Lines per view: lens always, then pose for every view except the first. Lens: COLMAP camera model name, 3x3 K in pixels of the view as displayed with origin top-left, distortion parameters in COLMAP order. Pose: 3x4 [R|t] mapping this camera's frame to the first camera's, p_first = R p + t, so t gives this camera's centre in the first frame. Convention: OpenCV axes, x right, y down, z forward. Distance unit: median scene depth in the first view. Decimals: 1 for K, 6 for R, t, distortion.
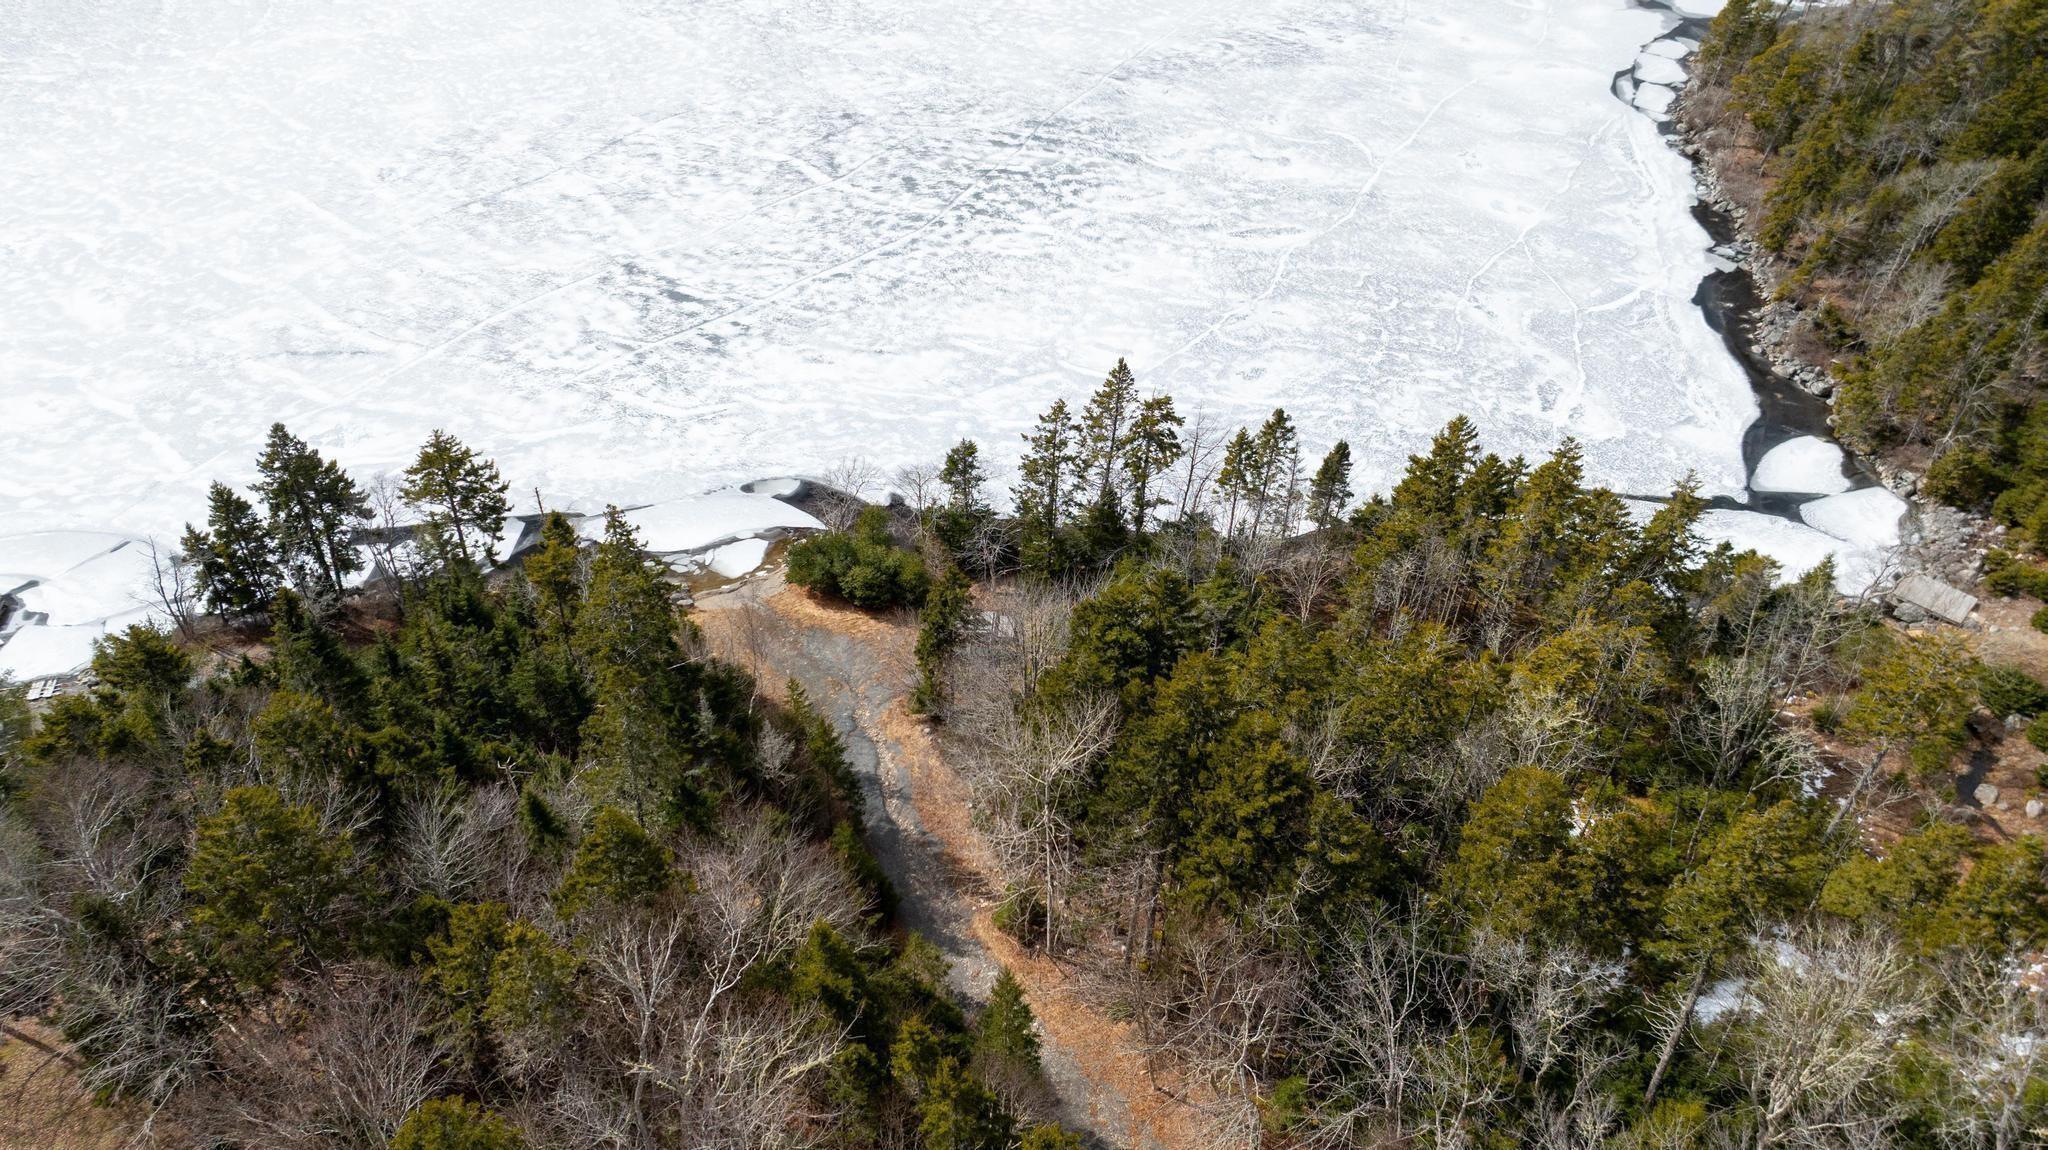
lens RADIAL K [[1403.6, 0, 1022.1], [0, 1403.6, 580.5], [0, 0, 1]] dist [-0.035920, 0.016491]
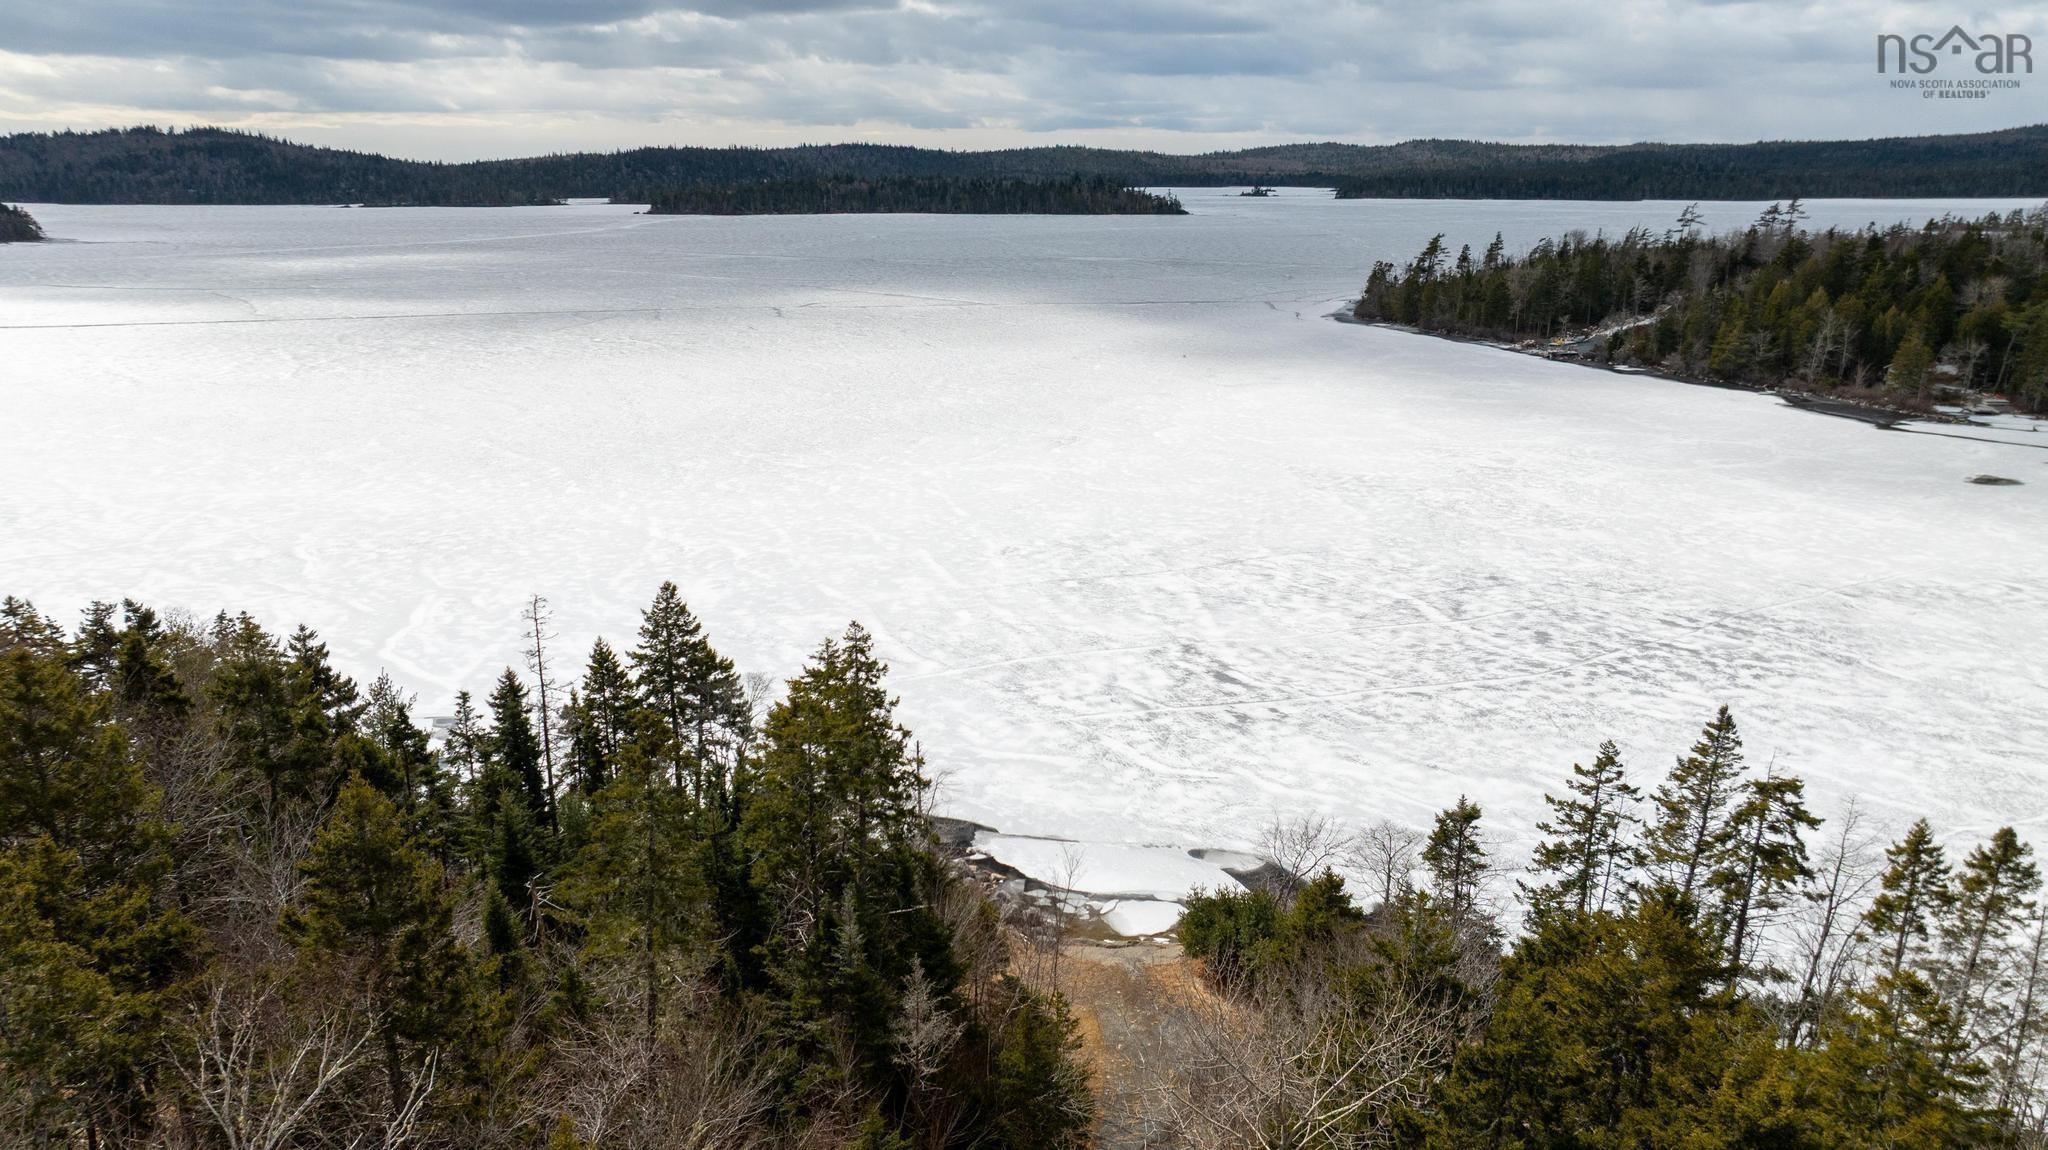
lens RADIAL K [[1403.6, 0, 1032.0], [0, 1403.6, 565.8], [0, 0, 1]] dist [-0.035920, 0.016491]
pose [[0.866679, 0.126566, -0.482544, 0.058370], [-0.315842, 0.887941, -0.334374, 0.060303], [0.386150, 0.442202, 0.809534, 0.201093]]
